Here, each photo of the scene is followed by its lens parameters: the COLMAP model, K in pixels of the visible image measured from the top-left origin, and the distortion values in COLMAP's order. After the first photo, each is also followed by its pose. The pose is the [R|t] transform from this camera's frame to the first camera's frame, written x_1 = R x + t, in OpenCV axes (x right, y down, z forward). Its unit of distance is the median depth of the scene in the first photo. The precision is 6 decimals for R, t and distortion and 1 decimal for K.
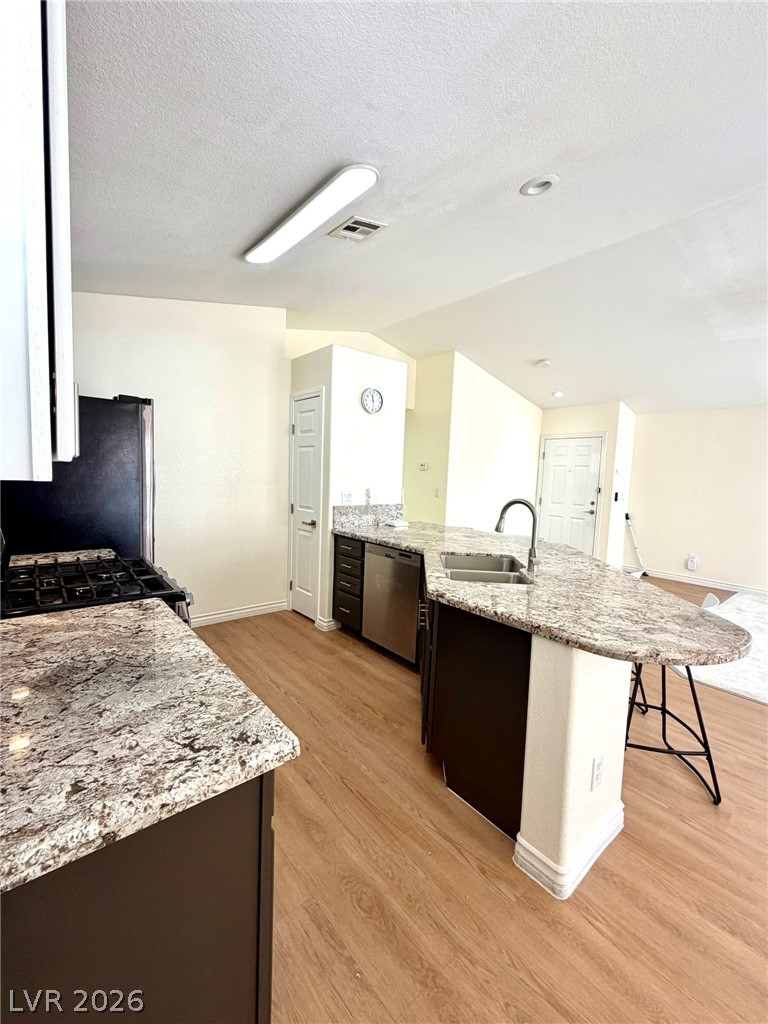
lens RADIAL K [[423.6, 0, 381.7], [0, 423.6, 509.0], [0, 0, 1]] dist [0.001523, -0.000044]
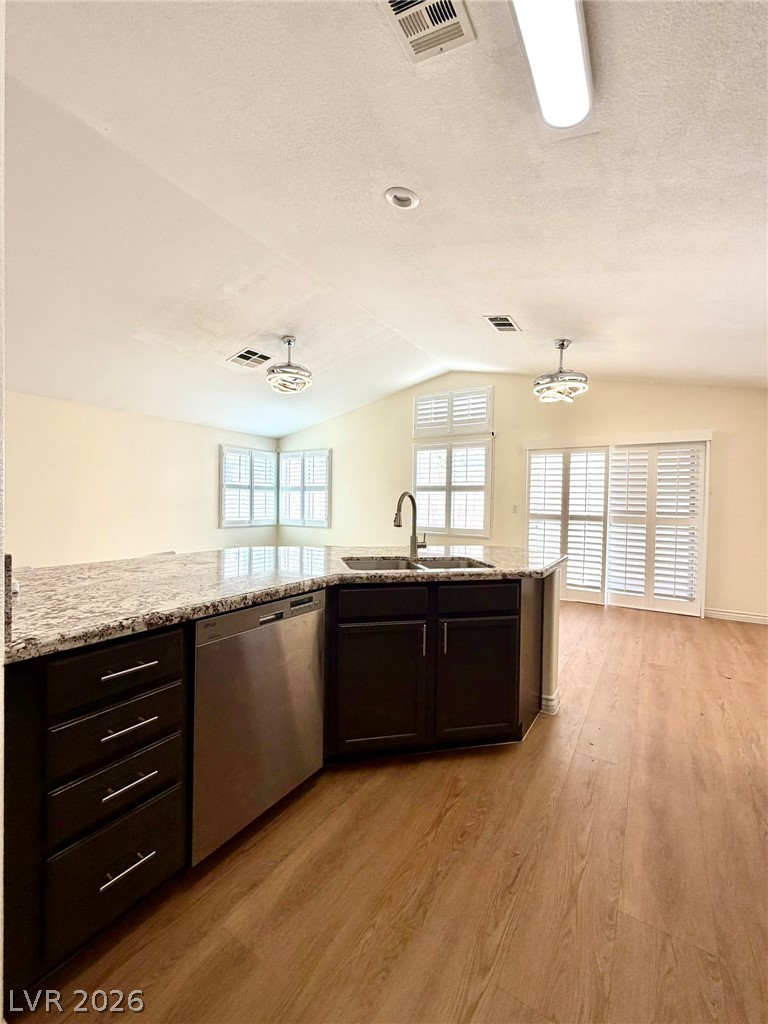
lens RADIAL K [[419.4, 0, 390.0], [0, 419.4, 509.8], [0, 0, 1]] dist [-0.003608, -0.000319]
pose [[-0.301433, -0.060477, 0.951567, -0.406018], [0.049586, 0.995642, 0.078986, -0.038748], [-0.952197, 0.070993, -0.297121, 0.853187]]
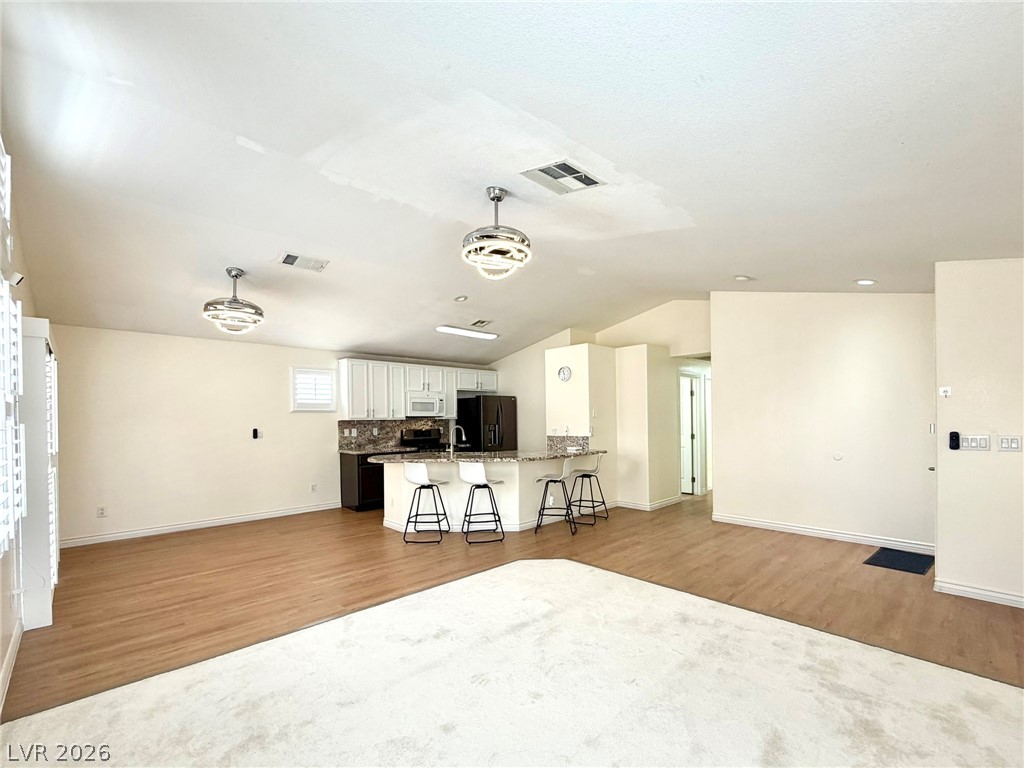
lens RADIAL K [[449.3, 0, 518.6], [0, 449.3, 422.3], [0, 0, 1]] dist [-0.000584, -0.000183]
pose [[0.072225, -0.028290, -0.996987, 1.827712], [-0.070684, 0.996939, -0.033409, 0.009596], [0.994881, 0.072884, 0.070004, 0.735331]]
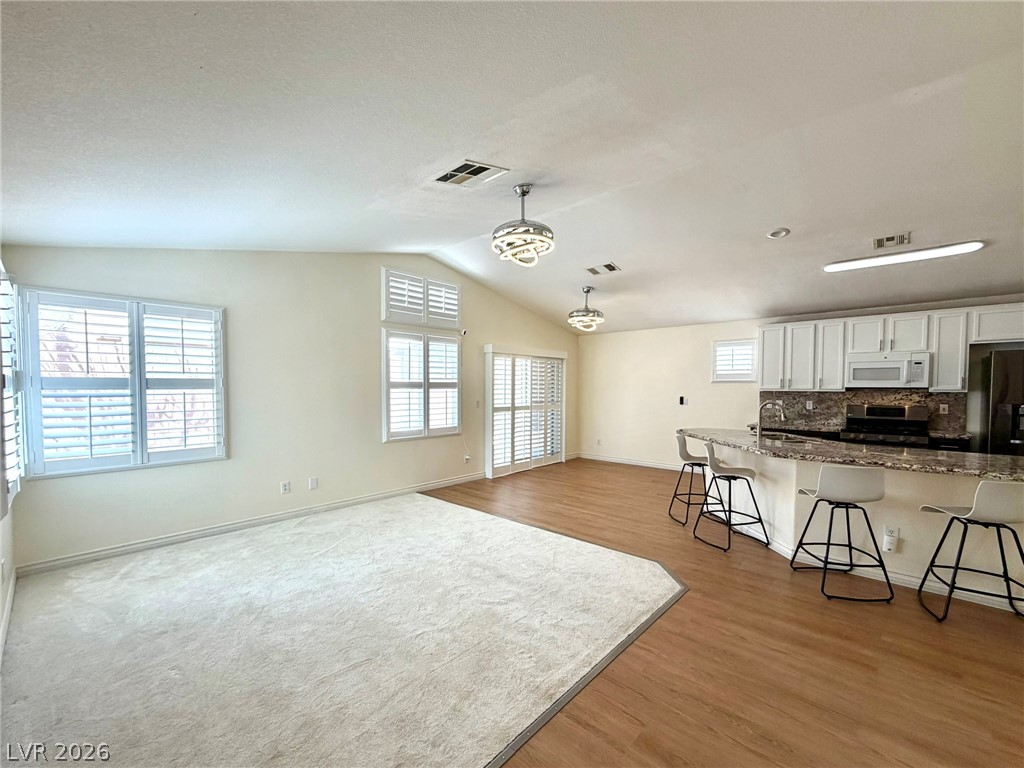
lens RADIAL K [[423.6, 0, 508.1], [0, 423.6, 402.4], [0, 0, 1]] dist [0.001523, -0.000044]
pose [[-0.991733, -0.035218, -0.123395, 1.074584], [-0.049549, 0.992121, 0.115072, -0.111299], [0.118370, 0.120235, -0.985663, 1.702286]]
